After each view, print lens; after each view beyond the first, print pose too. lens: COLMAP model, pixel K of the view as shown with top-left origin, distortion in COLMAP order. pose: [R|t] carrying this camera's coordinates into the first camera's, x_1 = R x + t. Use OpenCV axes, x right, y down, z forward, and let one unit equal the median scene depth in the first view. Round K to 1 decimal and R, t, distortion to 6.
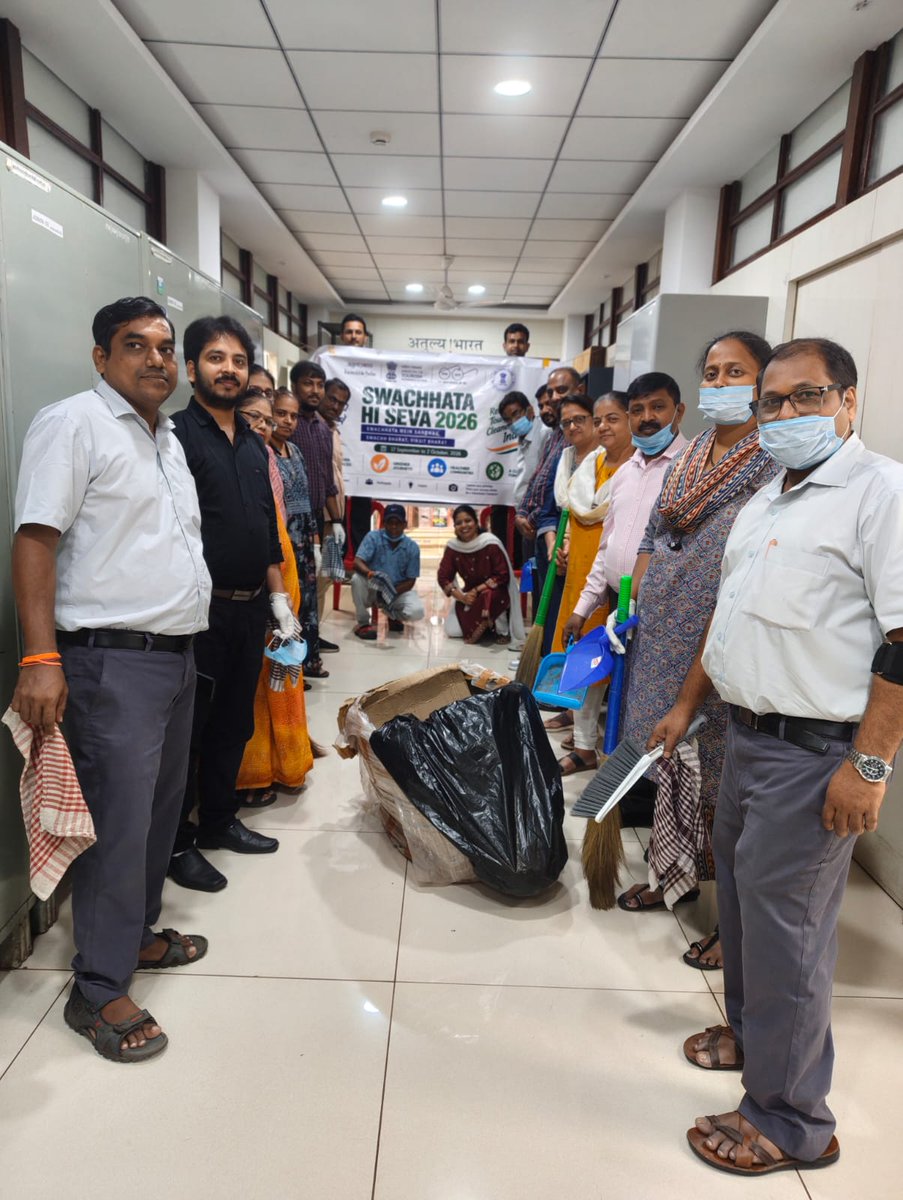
lens RADIAL K [[934.0, 0, 449.4], [0, 934.0, 665.3], [0, 0, 1]] dist [-0.008561, -0.012490]
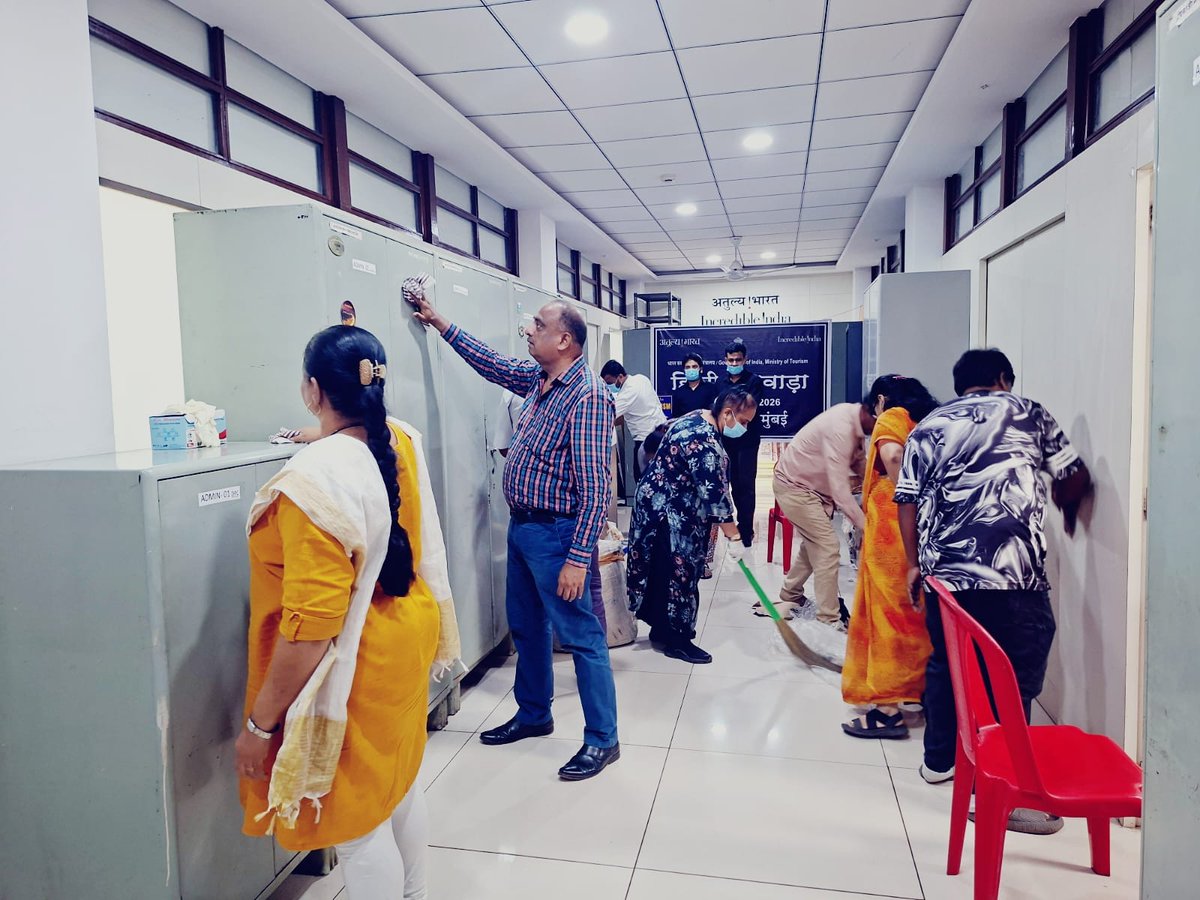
lens RADIAL K [[926.1, 0, 600.0], [0, 926.1, 450.0], [0, 0, 1]] dist [0.036860, -0.001392]
pose [[0.981270, -0.037636, -0.188927, 0.070292], [0.007013, 0.987059, -0.160206, 0.051059], [0.192512, 0.155880, 0.968835, -0.289786]]
